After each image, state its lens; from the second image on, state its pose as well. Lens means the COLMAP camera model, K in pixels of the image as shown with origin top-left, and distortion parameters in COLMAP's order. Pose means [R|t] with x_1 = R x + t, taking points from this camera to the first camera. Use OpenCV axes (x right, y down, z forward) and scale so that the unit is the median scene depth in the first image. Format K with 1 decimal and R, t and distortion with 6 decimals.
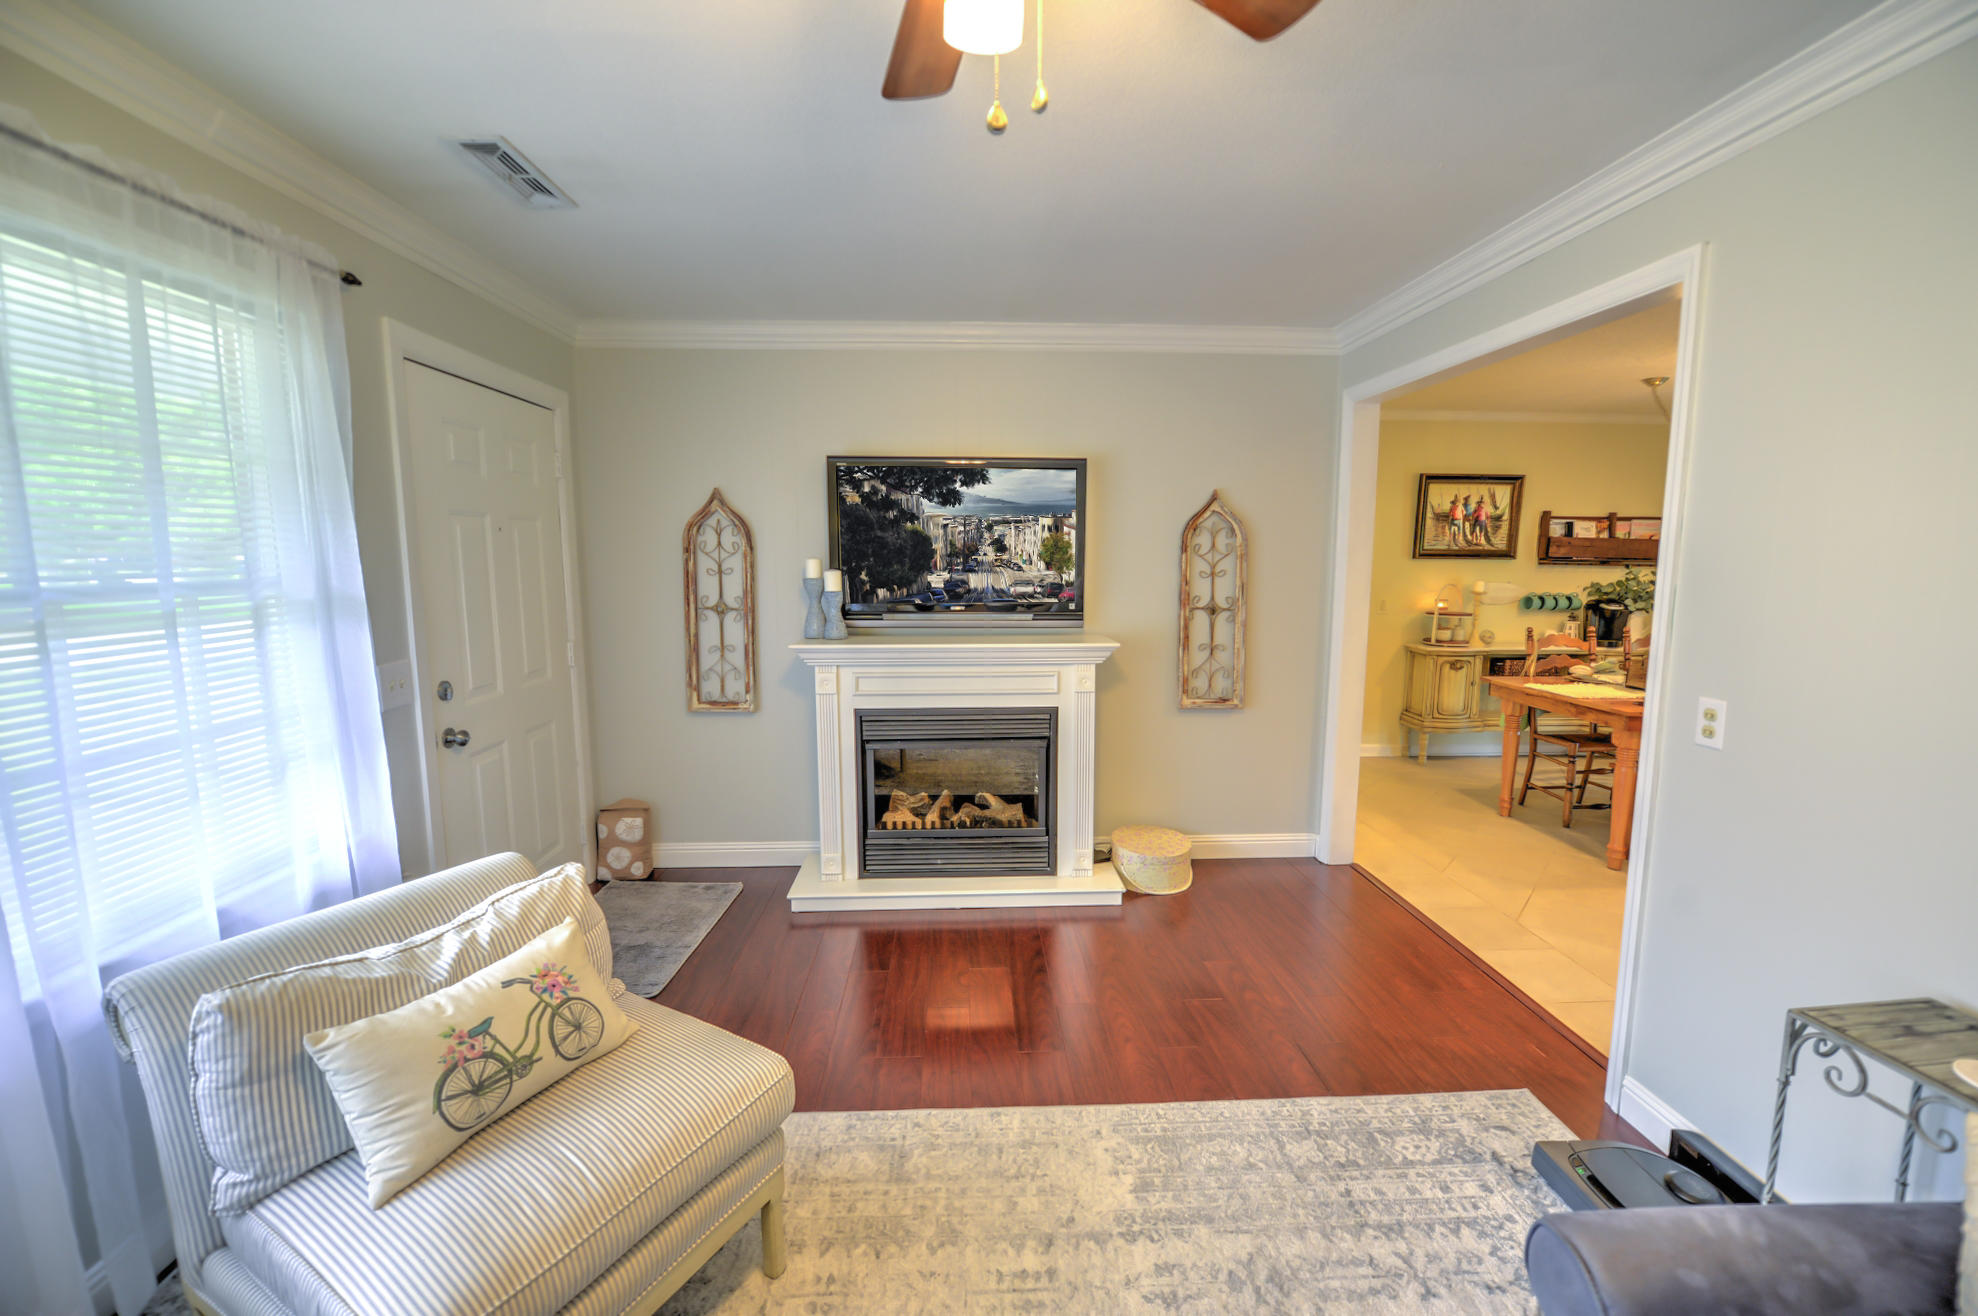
lens RADIAL K [[807.0, 0, 998.2], [0, 807.0, 655.0], [0, 0, 1]] dist [-0.016848, -0.003044]
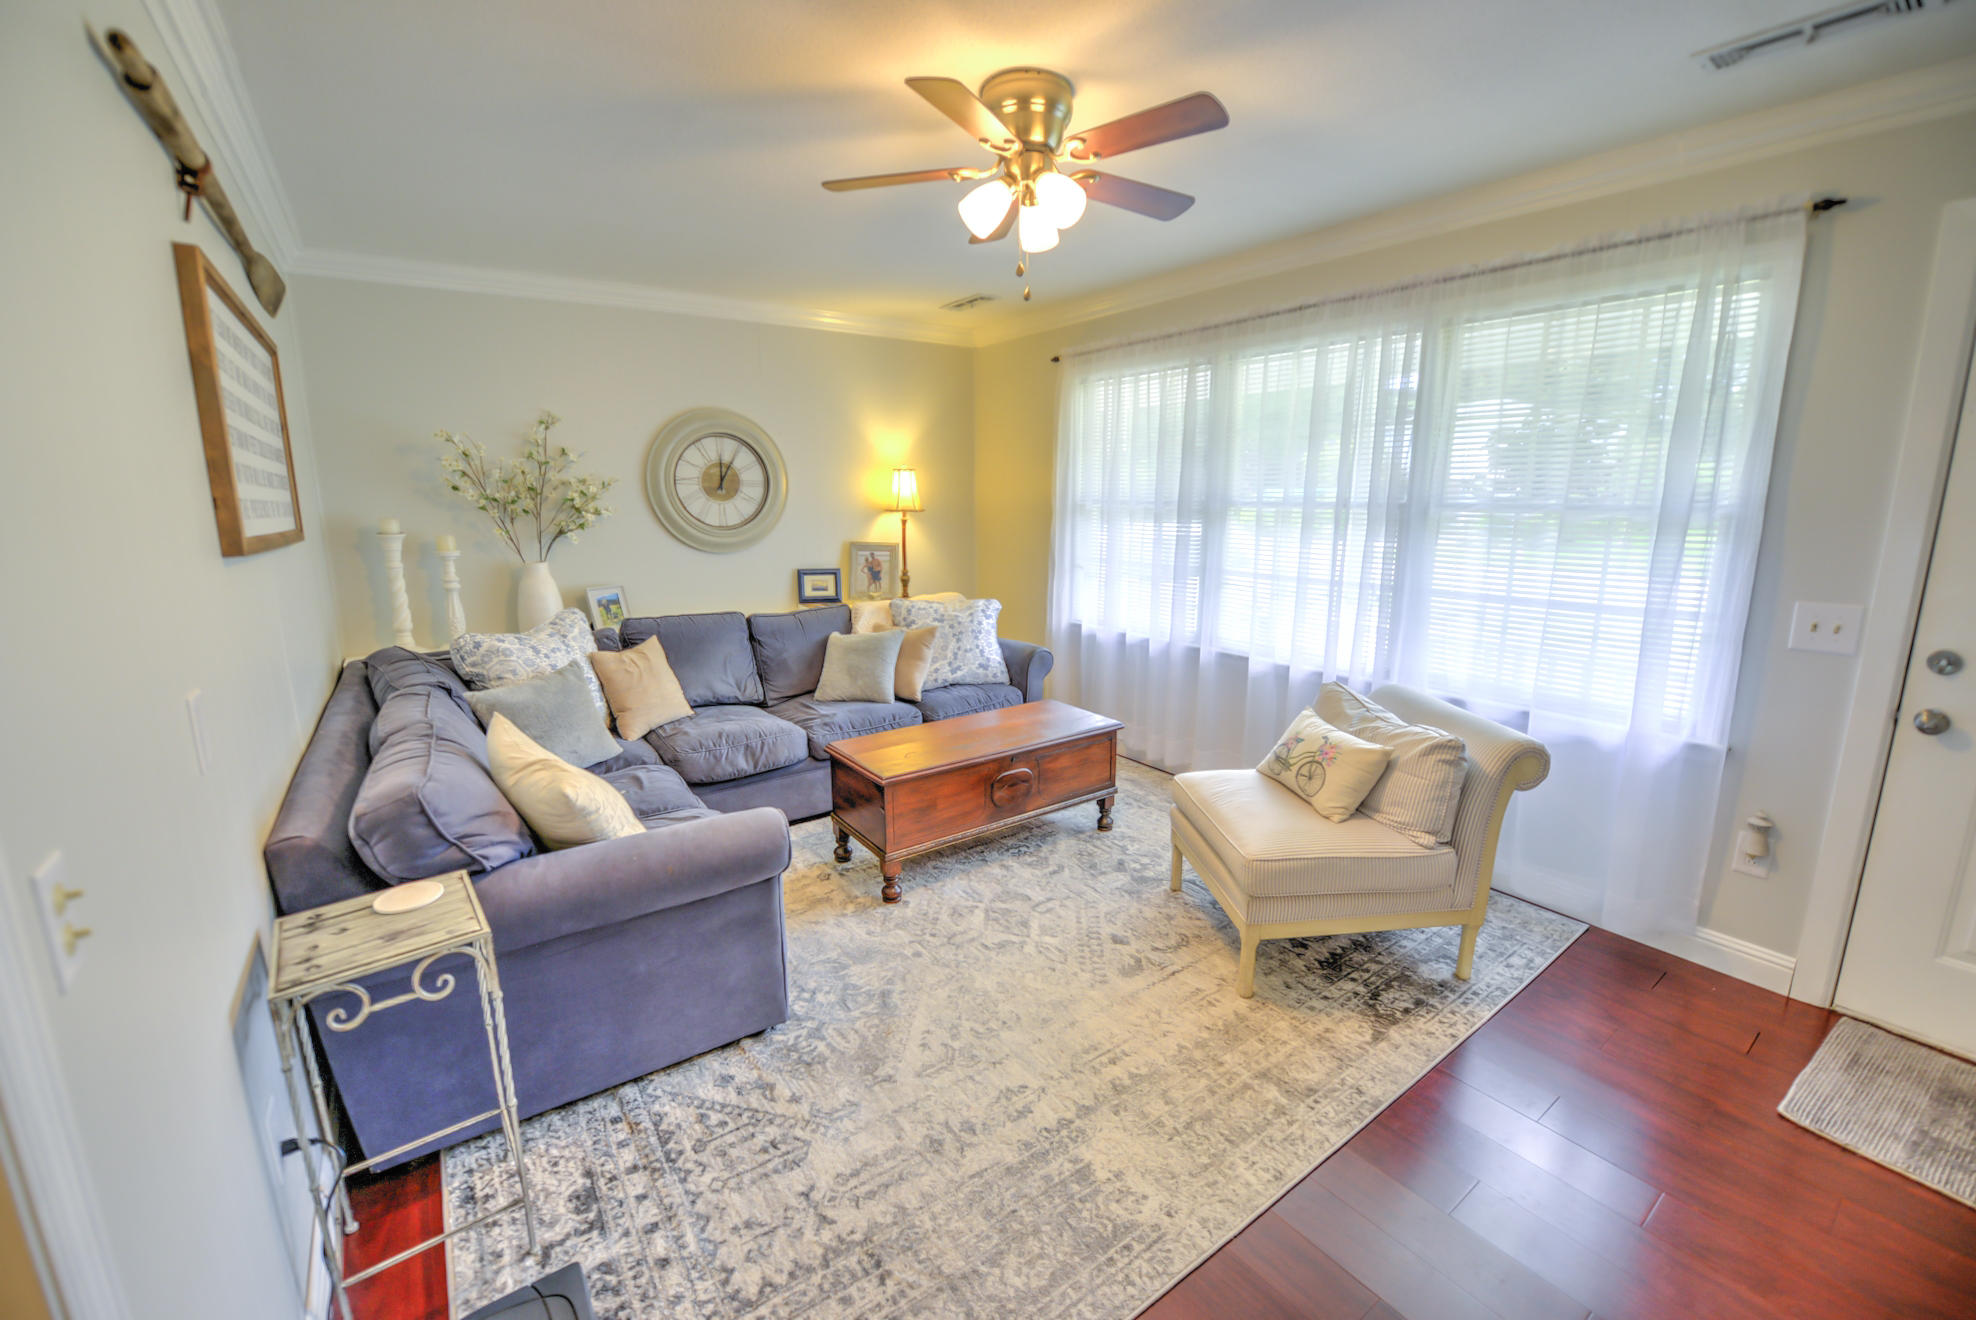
lens RADIAL K [[801.4, 0, 985.1], [0, 801.4, 650.5], [0, 0, 1]] dist [-0.016757, -0.000248]
pose [[-0.845608, 0.108925, -0.522573, 0.745924], [-0.060155, 0.953279, 0.296042, -0.198299], [0.530404, 0.281771, -0.799548, 1.614862]]
